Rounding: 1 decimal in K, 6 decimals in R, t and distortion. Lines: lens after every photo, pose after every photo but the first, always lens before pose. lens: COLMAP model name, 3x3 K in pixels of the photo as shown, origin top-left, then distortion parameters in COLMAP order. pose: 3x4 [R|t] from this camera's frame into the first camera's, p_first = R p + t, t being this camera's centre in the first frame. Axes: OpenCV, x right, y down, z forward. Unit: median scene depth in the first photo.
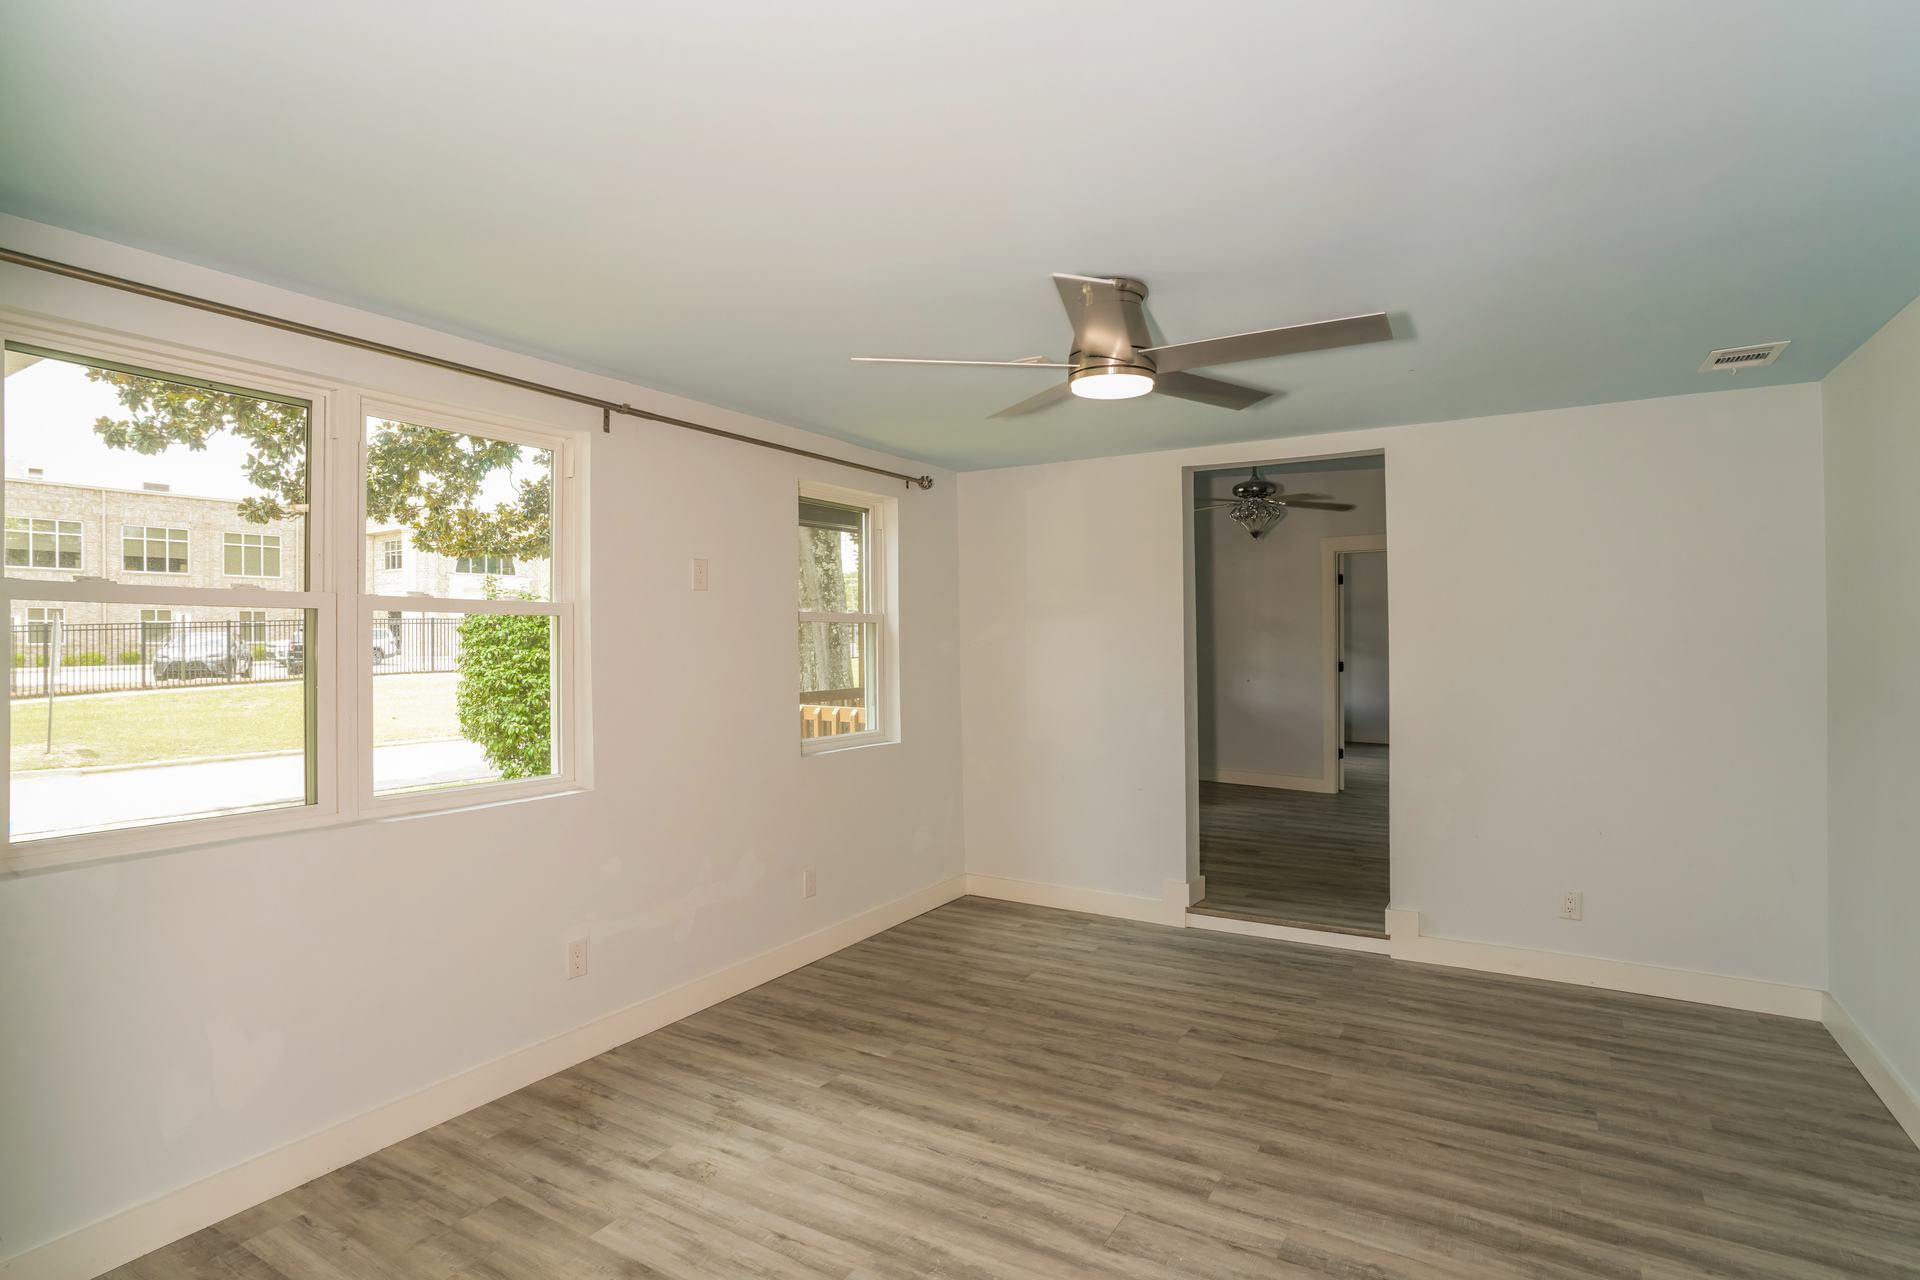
lens RADIAL K [[982.0, 0, 965.0], [0, 982.0, 632.9], [0, 0, 1]] dist [-0.014927, 0.013528]
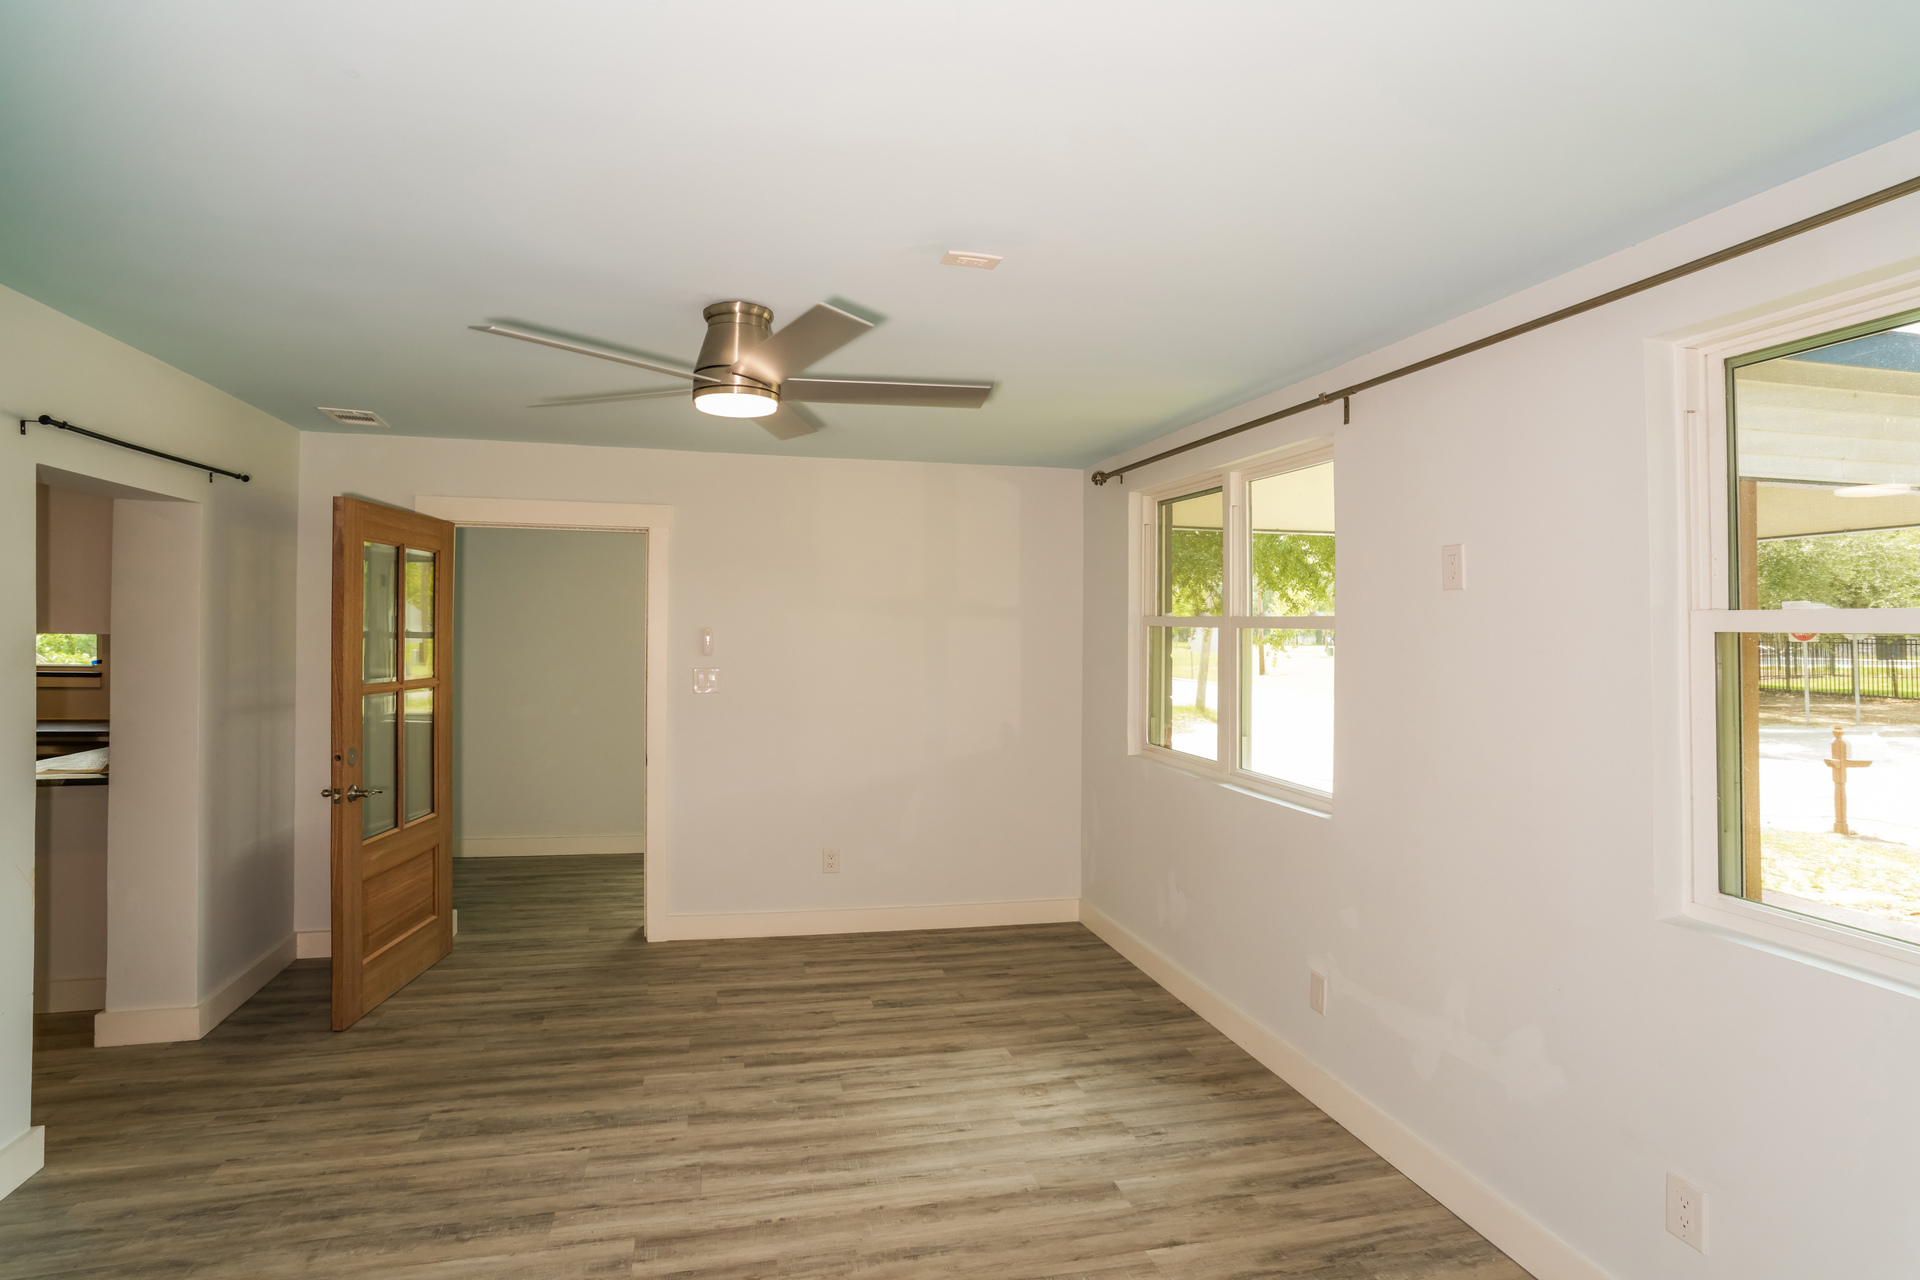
lens RADIAL K [[1058.8, 0, 966.8], [0, 1058.8, 636.6], [0, 0, 1]] dist [0.004686, 0.002112]
pose [[-0.720651, 0.001033, -0.693297, 0.630589], [0.002607, 0.999996, -0.001221, -0.014884], [0.693293, -0.002687, -0.720651, 1.692671]]
